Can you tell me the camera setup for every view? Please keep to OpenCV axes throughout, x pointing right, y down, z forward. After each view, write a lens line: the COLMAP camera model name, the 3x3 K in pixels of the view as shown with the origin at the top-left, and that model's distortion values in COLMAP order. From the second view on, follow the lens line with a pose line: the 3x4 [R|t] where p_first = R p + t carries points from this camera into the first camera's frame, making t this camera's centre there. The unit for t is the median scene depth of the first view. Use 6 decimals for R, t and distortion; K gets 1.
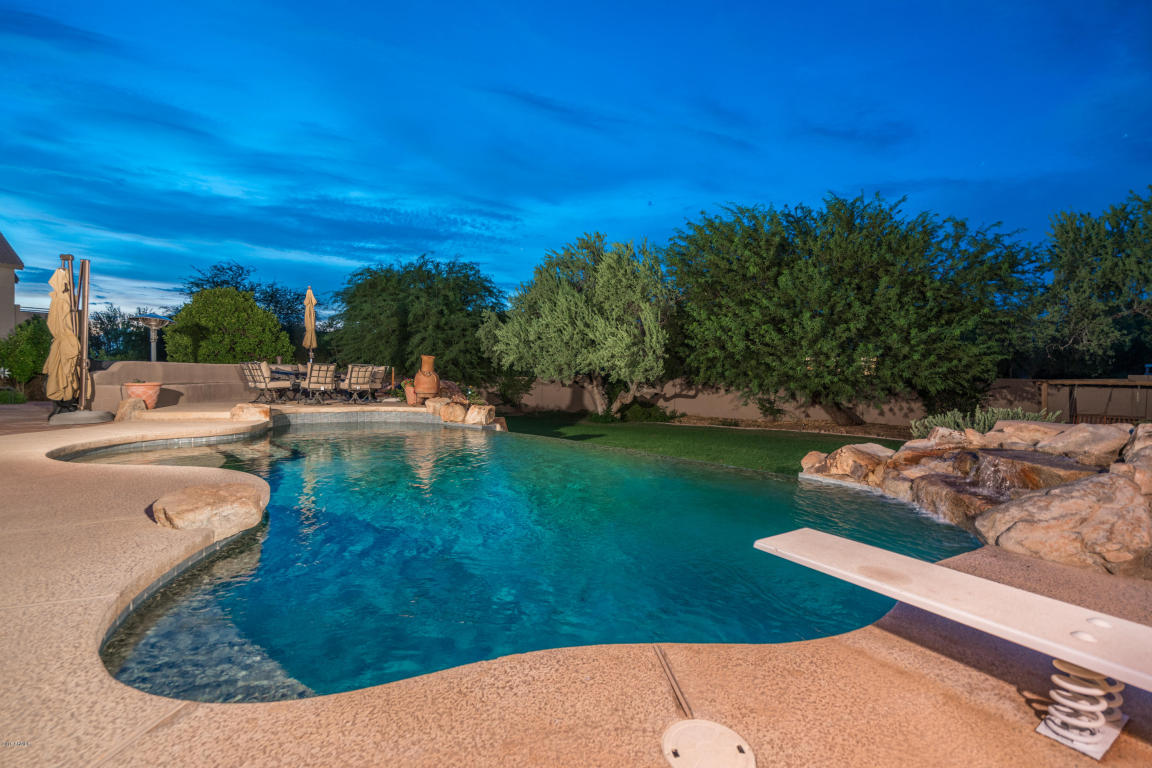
lens RADIAL K [[522.5, 0, 577.2], [0, 522.5, 390.4], [0, 0, 1]] dist [-0.003207, -0.000090]
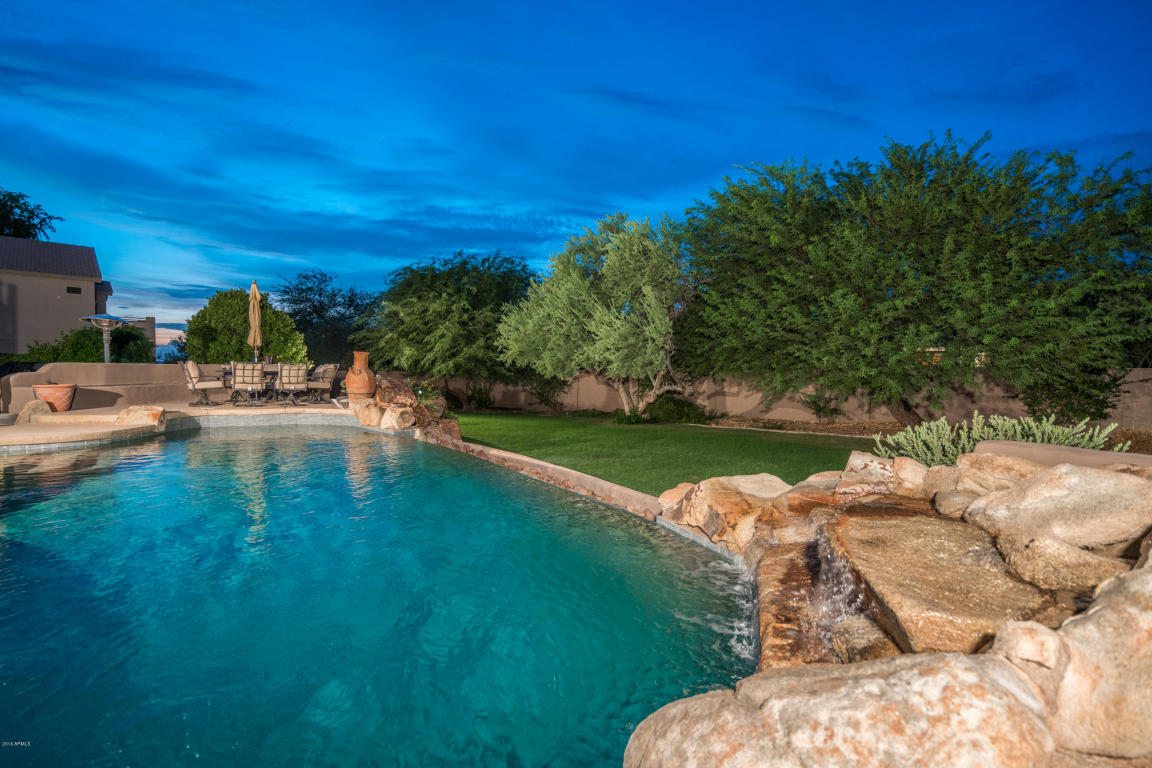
lens RADIAL K [[522.5, 0, 577.2], [0, 522.5, 390.4], [0, 0, 1]] dist [-0.003207, -0.000090]
pose [[0.982757, -0.006287, -0.184794, 0.185931], [0.007251, 0.999963, 0.004543, -0.000637], [0.184759, -0.005805, 0.982767, 0.143532]]
